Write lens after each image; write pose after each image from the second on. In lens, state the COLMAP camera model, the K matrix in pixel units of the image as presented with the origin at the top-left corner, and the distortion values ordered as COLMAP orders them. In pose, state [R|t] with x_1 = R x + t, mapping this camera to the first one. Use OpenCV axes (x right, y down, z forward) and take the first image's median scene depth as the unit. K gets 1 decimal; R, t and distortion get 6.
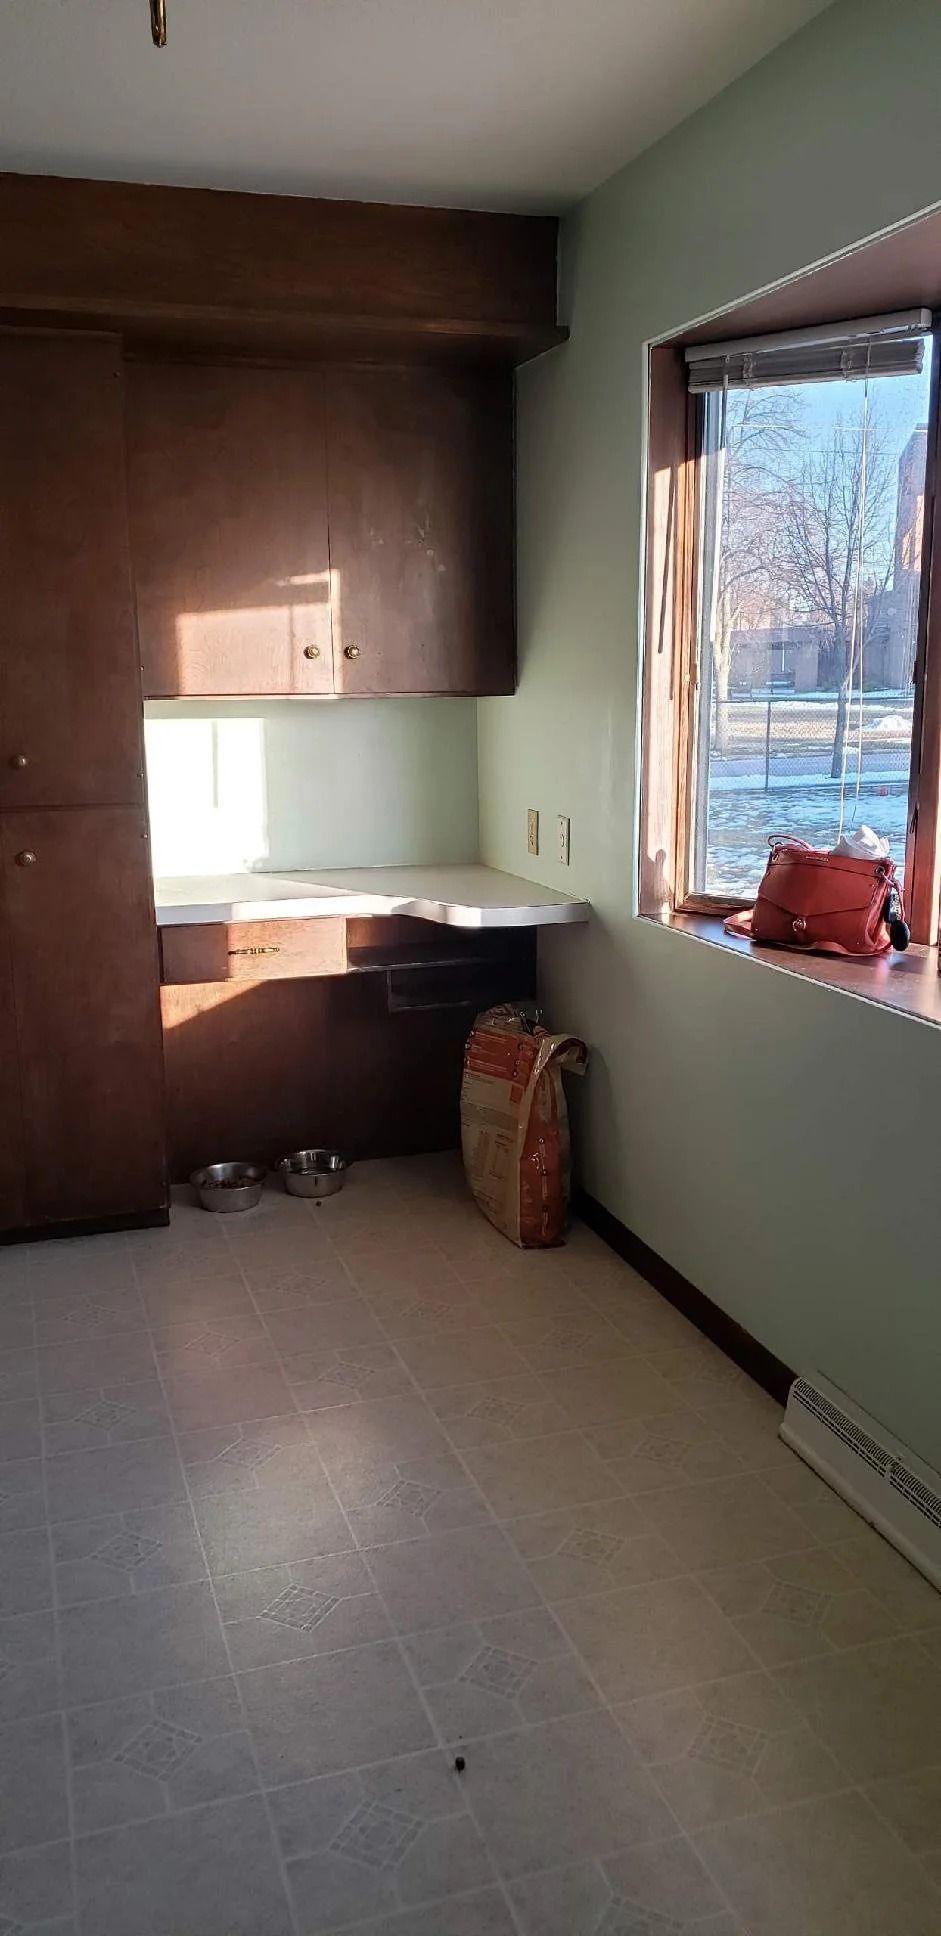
lens RADIAL K [[1504.4, 0, 470.5], [0, 1504.4, 968.0], [0, 0, 1]] dist [0.028463, 0.011775]
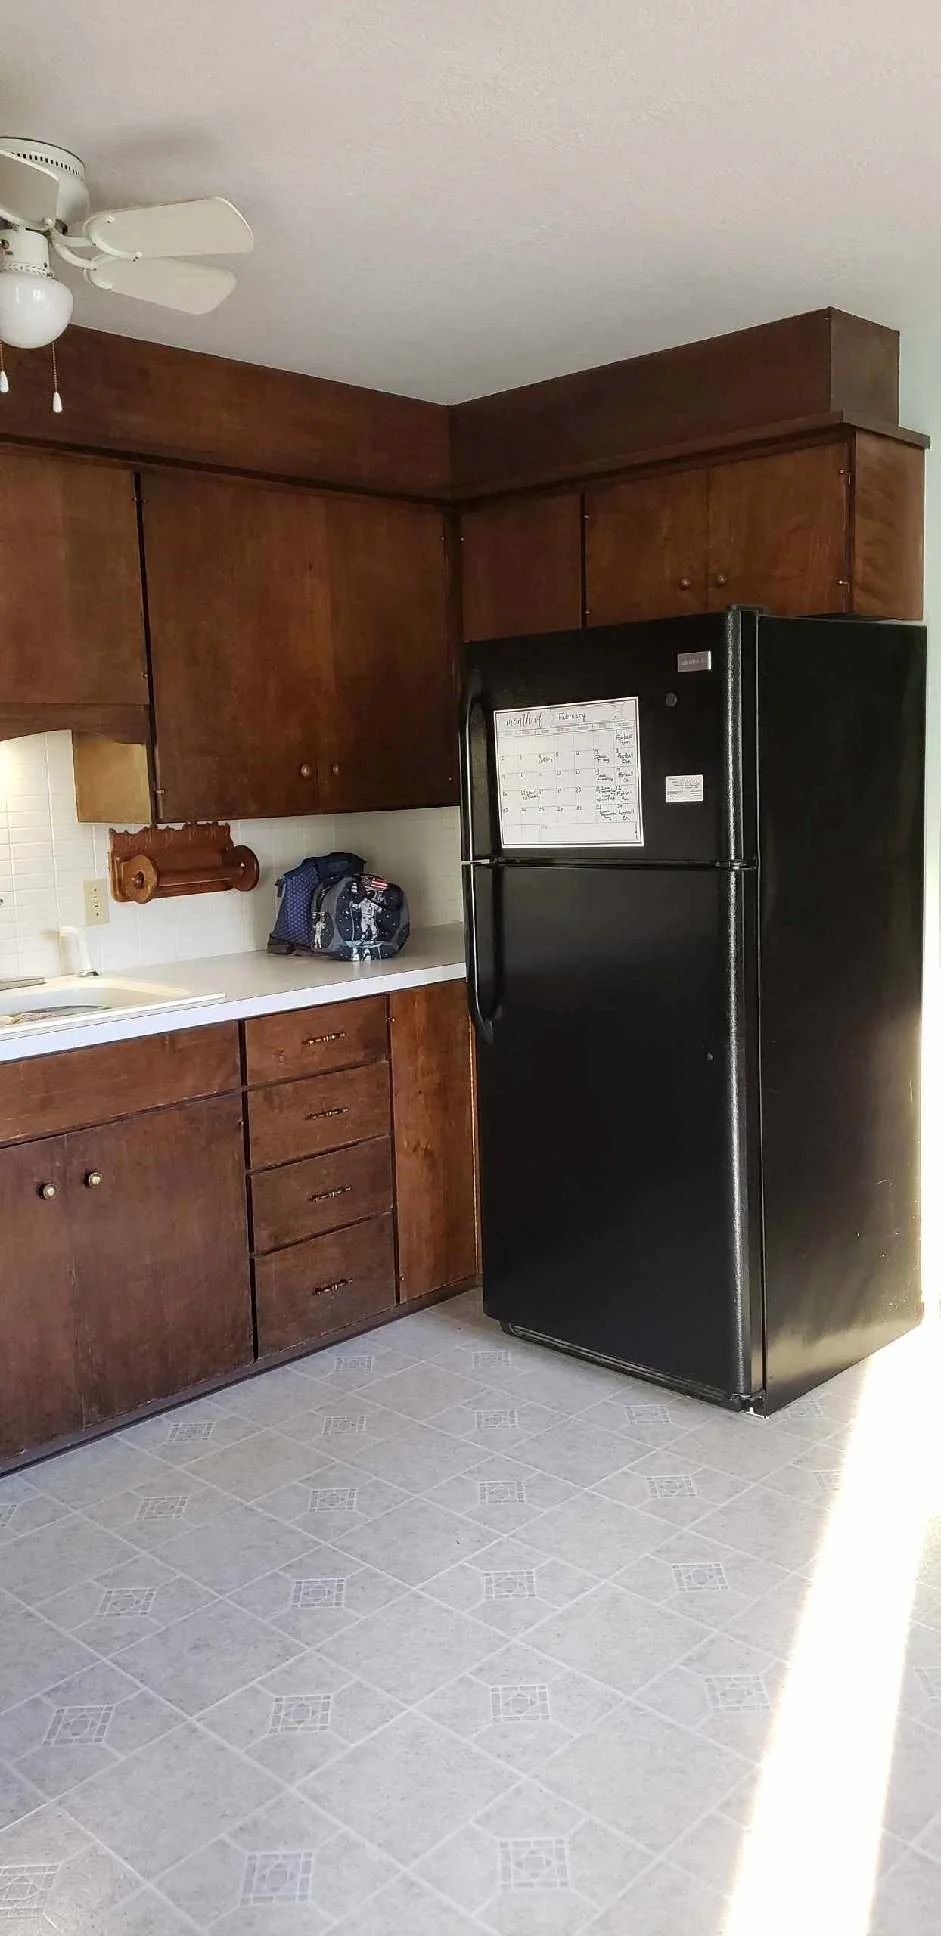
lens RADIAL K [[1504.4, 0, 470.5], [0, 1504.4, 968.0], [0, 0, 1]] dist [0.028463, 0.011775]
pose [[0.472754, 0.115010, -0.873657, 1.047290], [-0.154964, 0.986846, 0.046057, -0.090566], [0.867462, 0.113611, 0.484358, 0.316661]]
